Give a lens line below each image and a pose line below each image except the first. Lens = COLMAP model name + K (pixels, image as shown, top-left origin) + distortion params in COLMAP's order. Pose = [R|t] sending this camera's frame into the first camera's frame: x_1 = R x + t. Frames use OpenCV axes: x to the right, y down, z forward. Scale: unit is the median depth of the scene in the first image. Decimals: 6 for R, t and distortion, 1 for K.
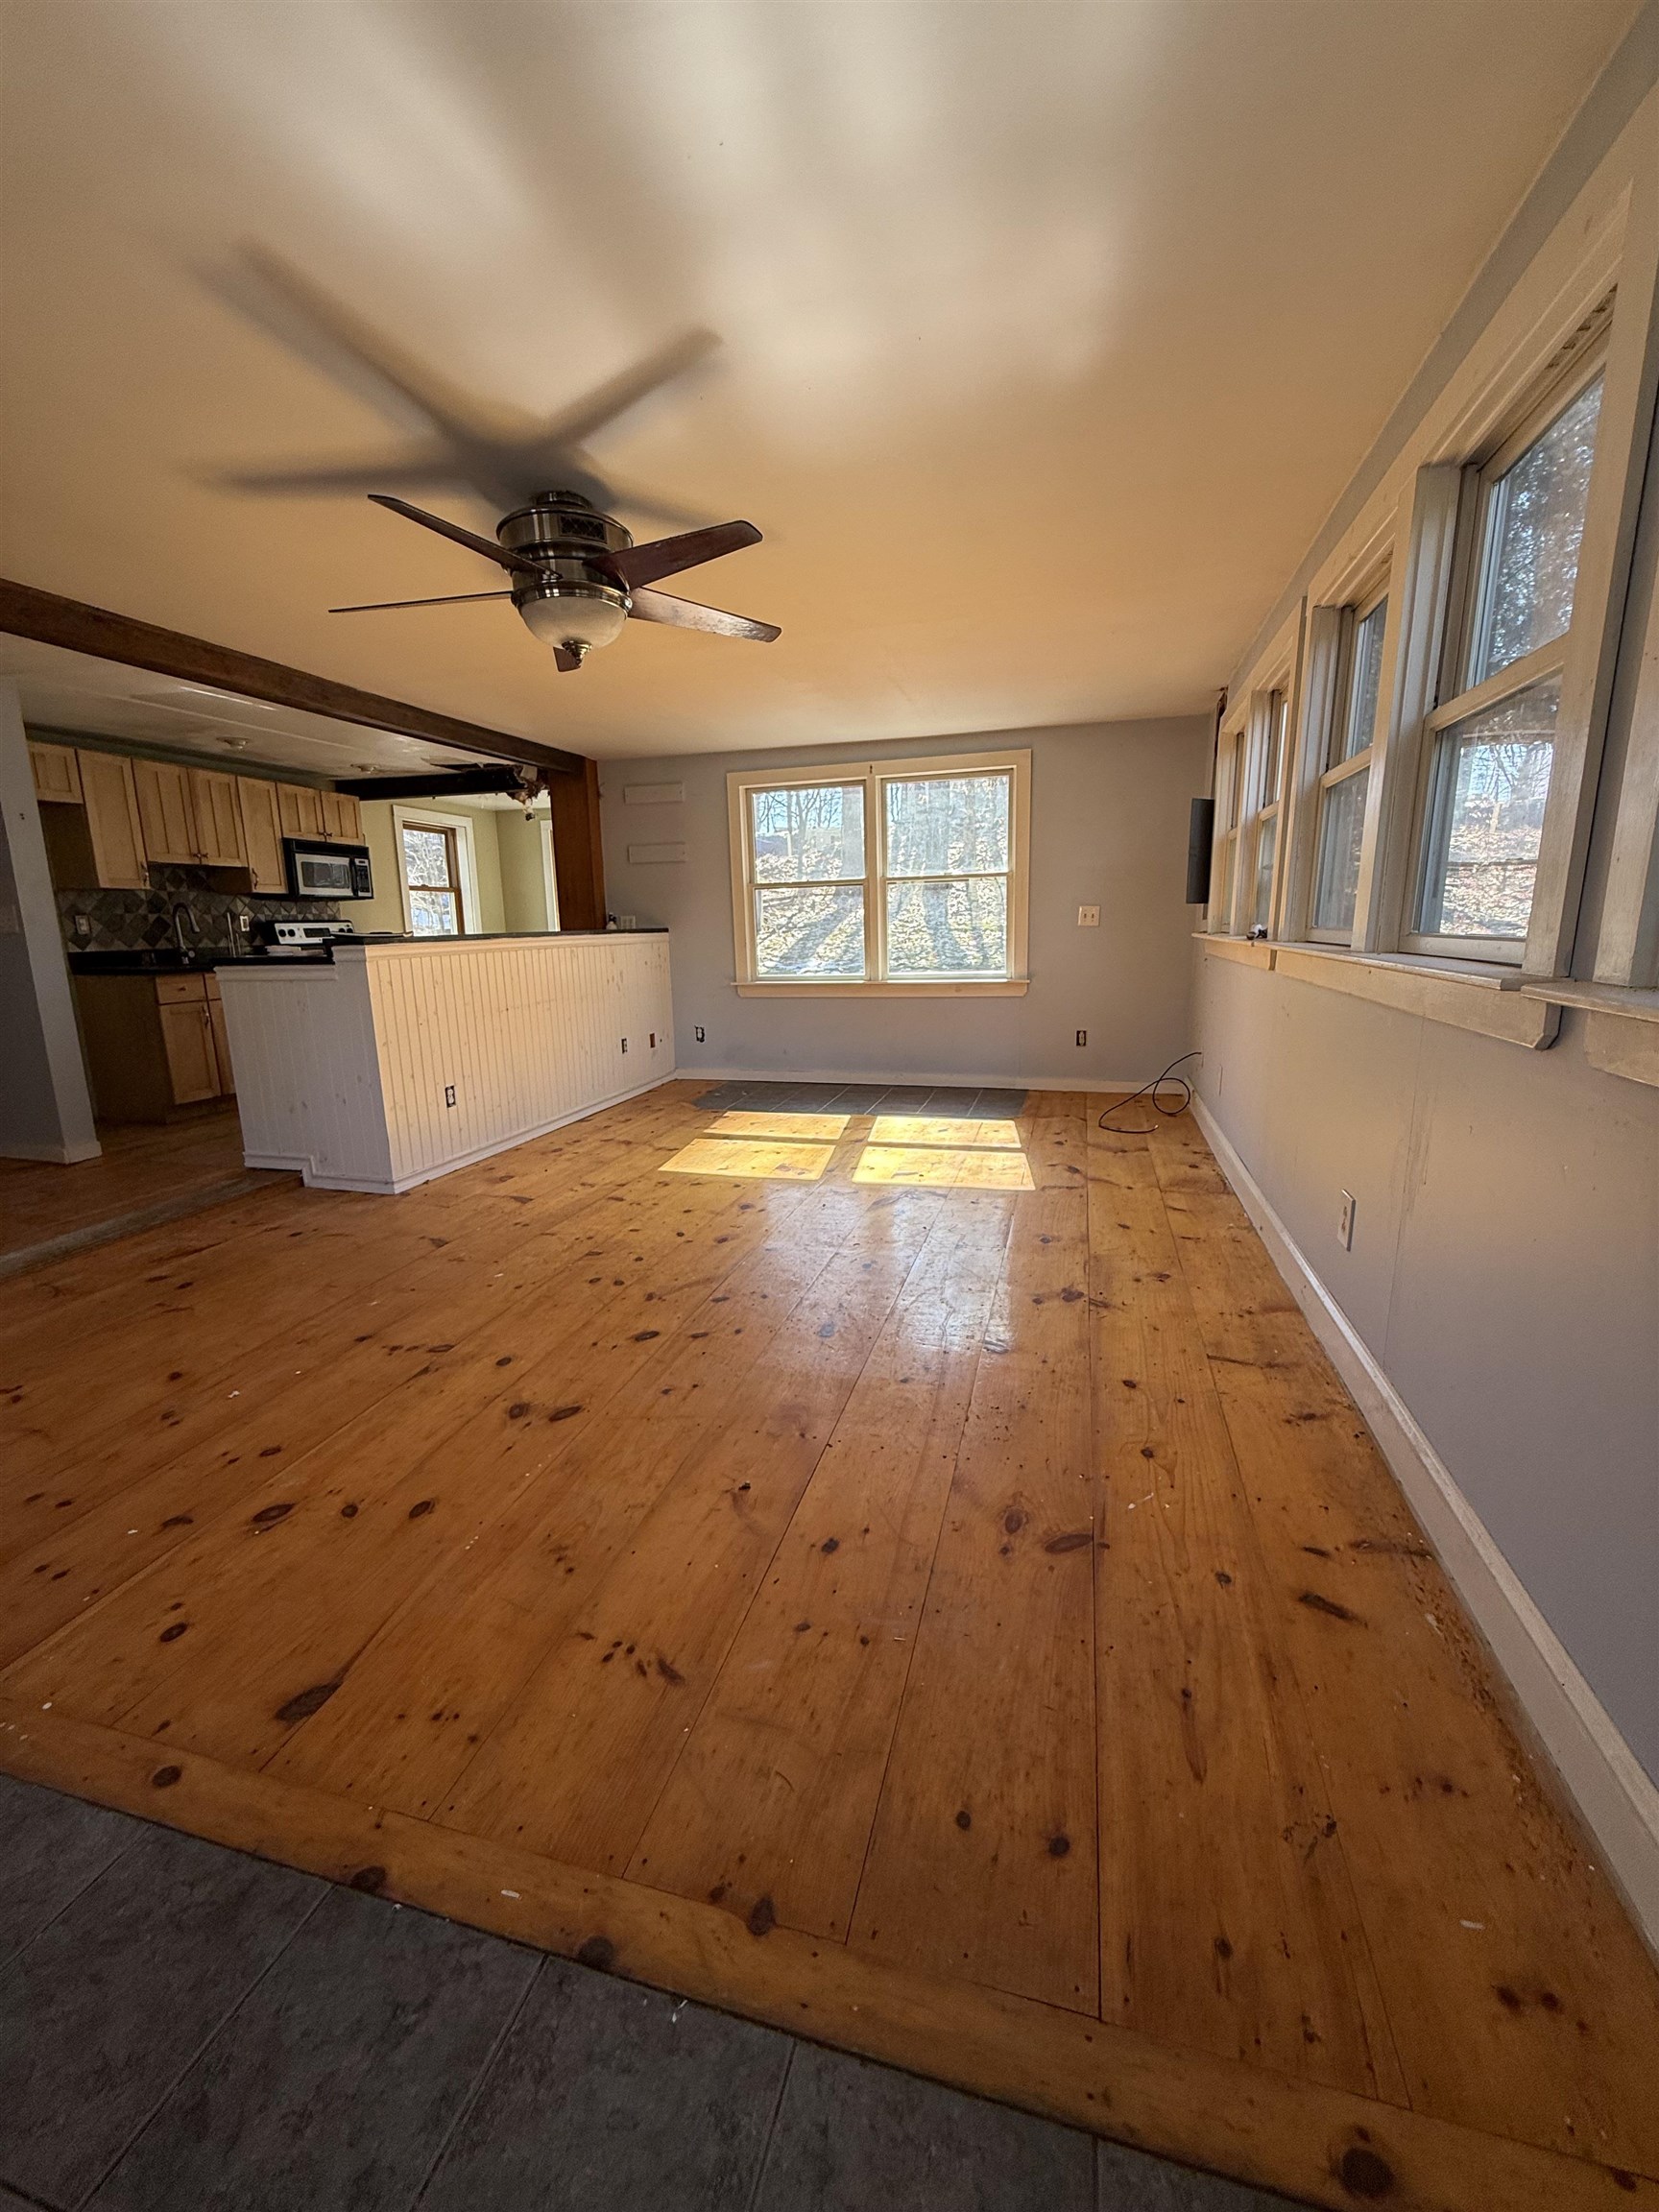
lens RADIAL K [[878.1, 0, 831.9], [0, 878.1, 1101.0], [0, 0, 1]] dist [-0.000951, 0.000494]
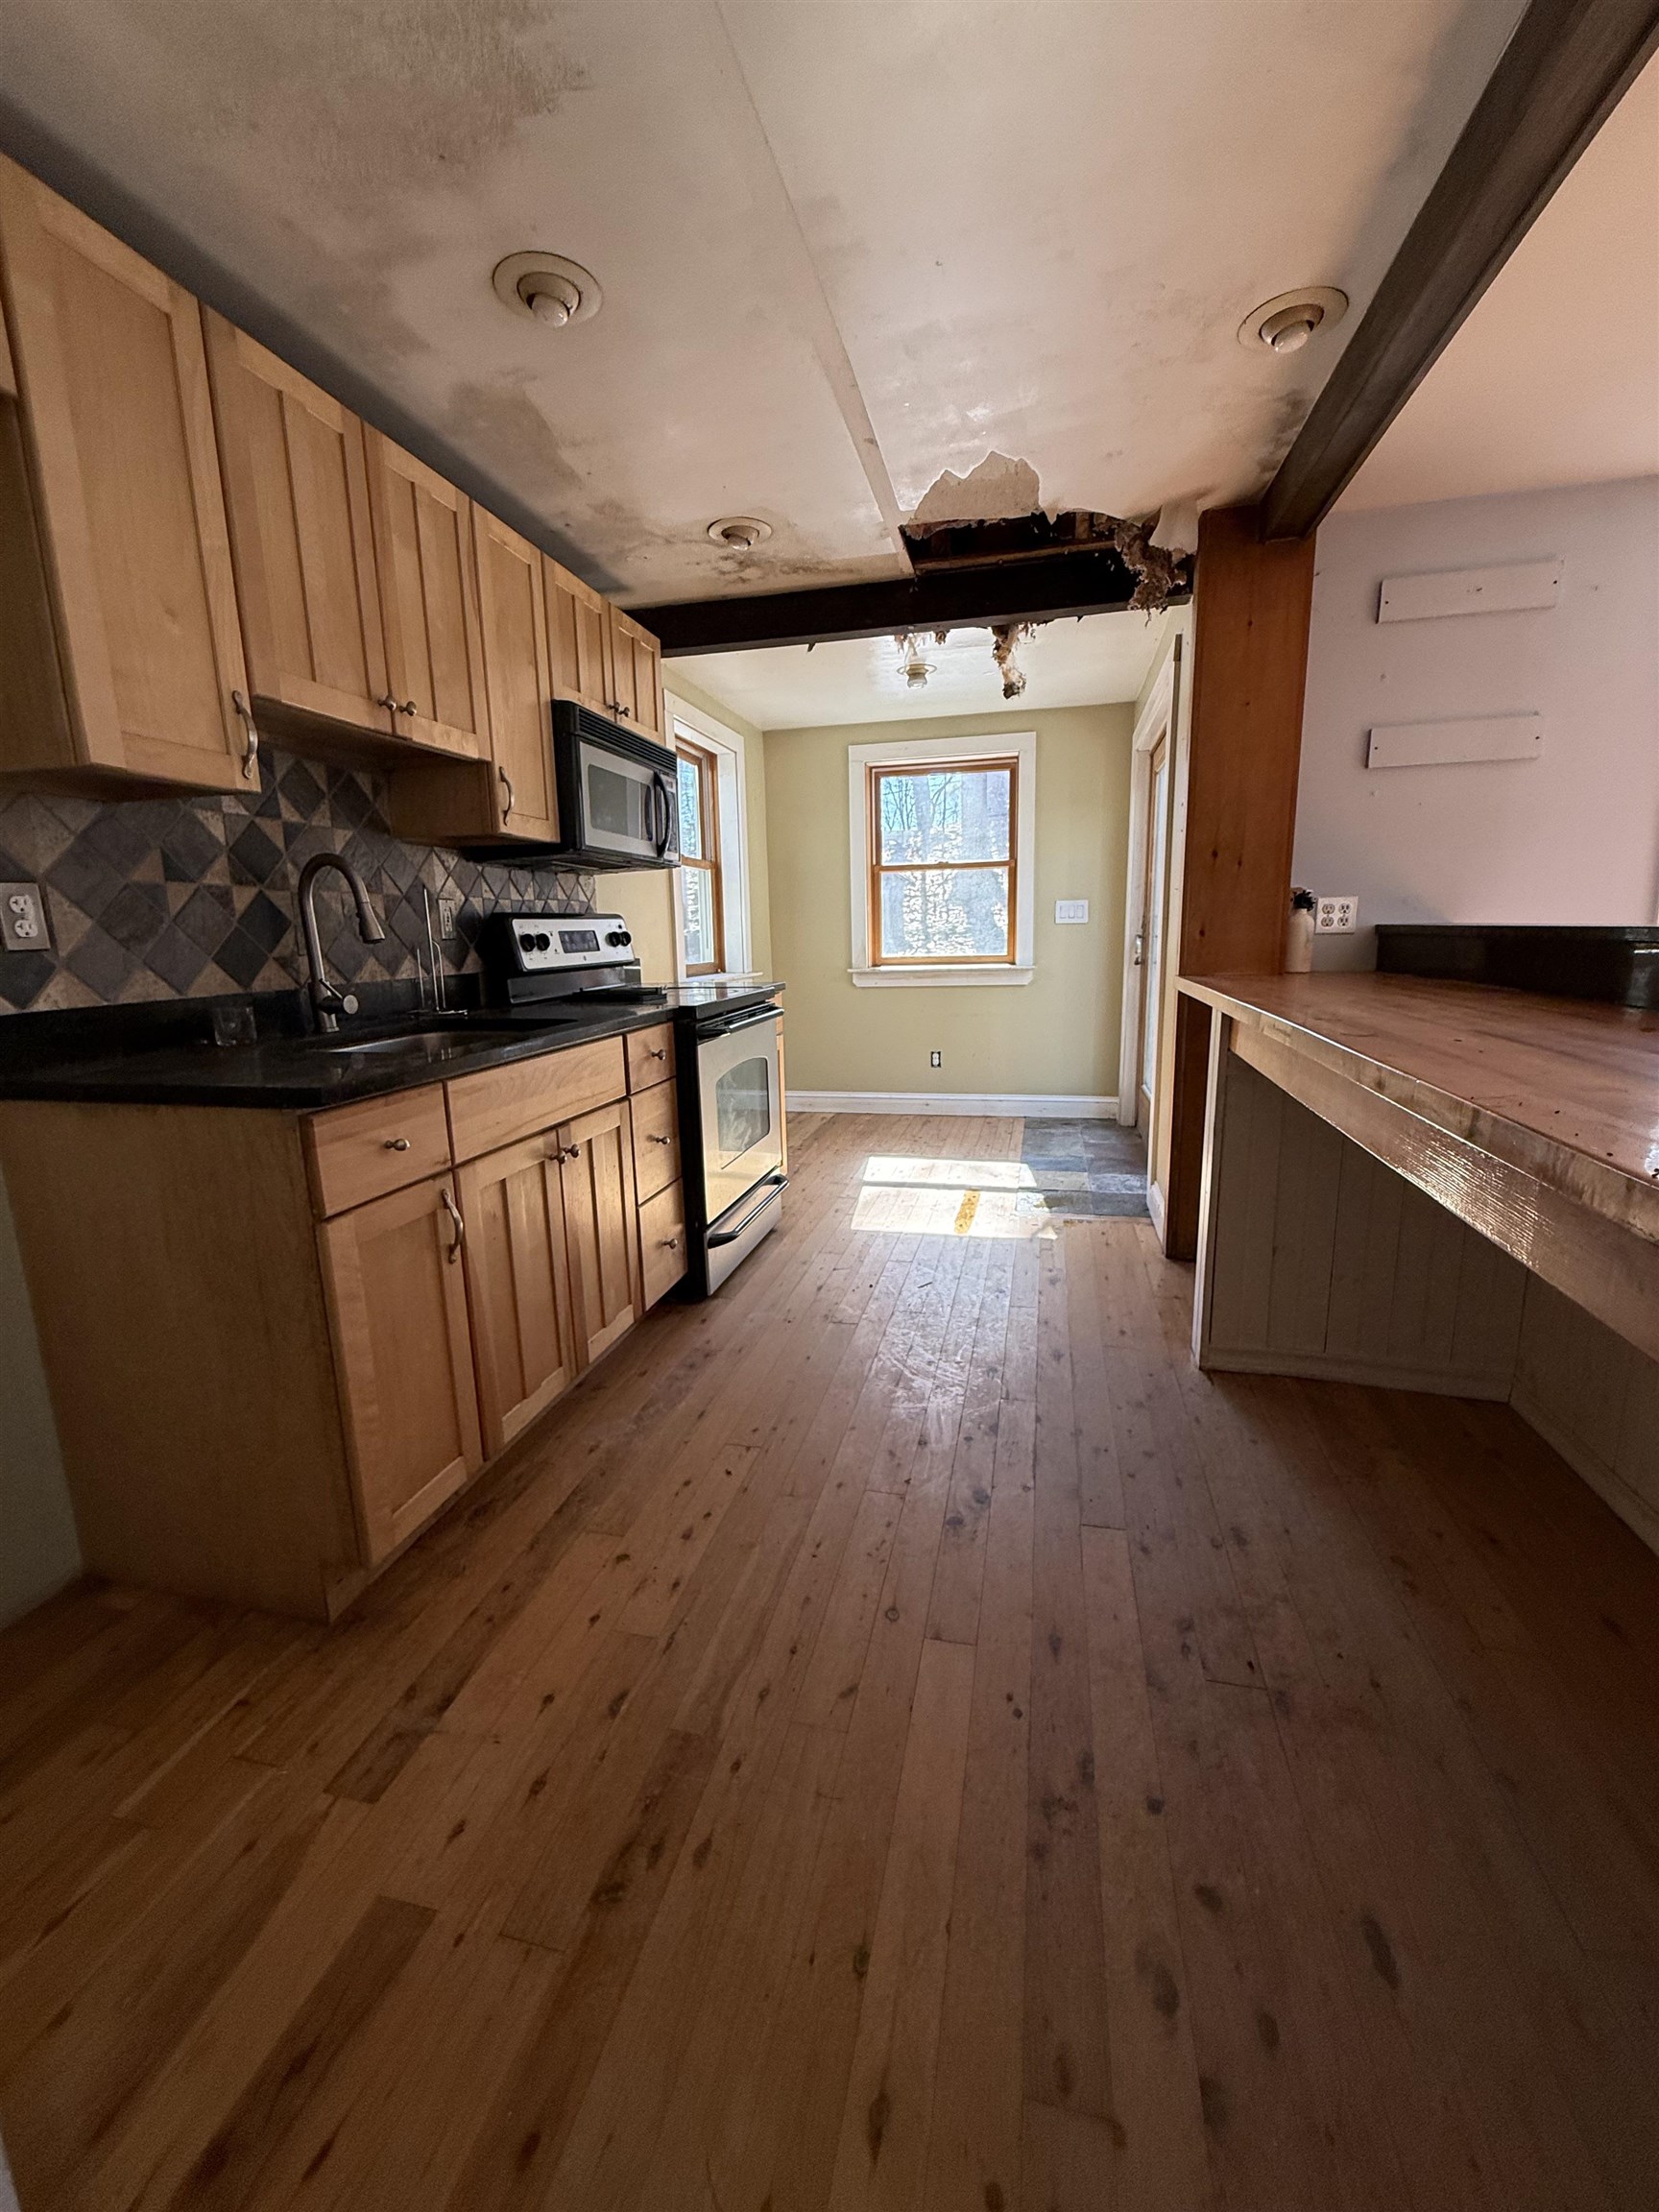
lens RADIAL K [[878.1, 0, 829.3], [0, 878.1, 1102.9], [0, 0, 1]] dist [-0.000951, 0.000494]
pose [[0.999712, -0.011346, 0.021134, -0.576552], [0.011494, 0.999910, -0.006926, -0.130317], [-0.021053, 0.007167, 0.999753, 0.683635]]
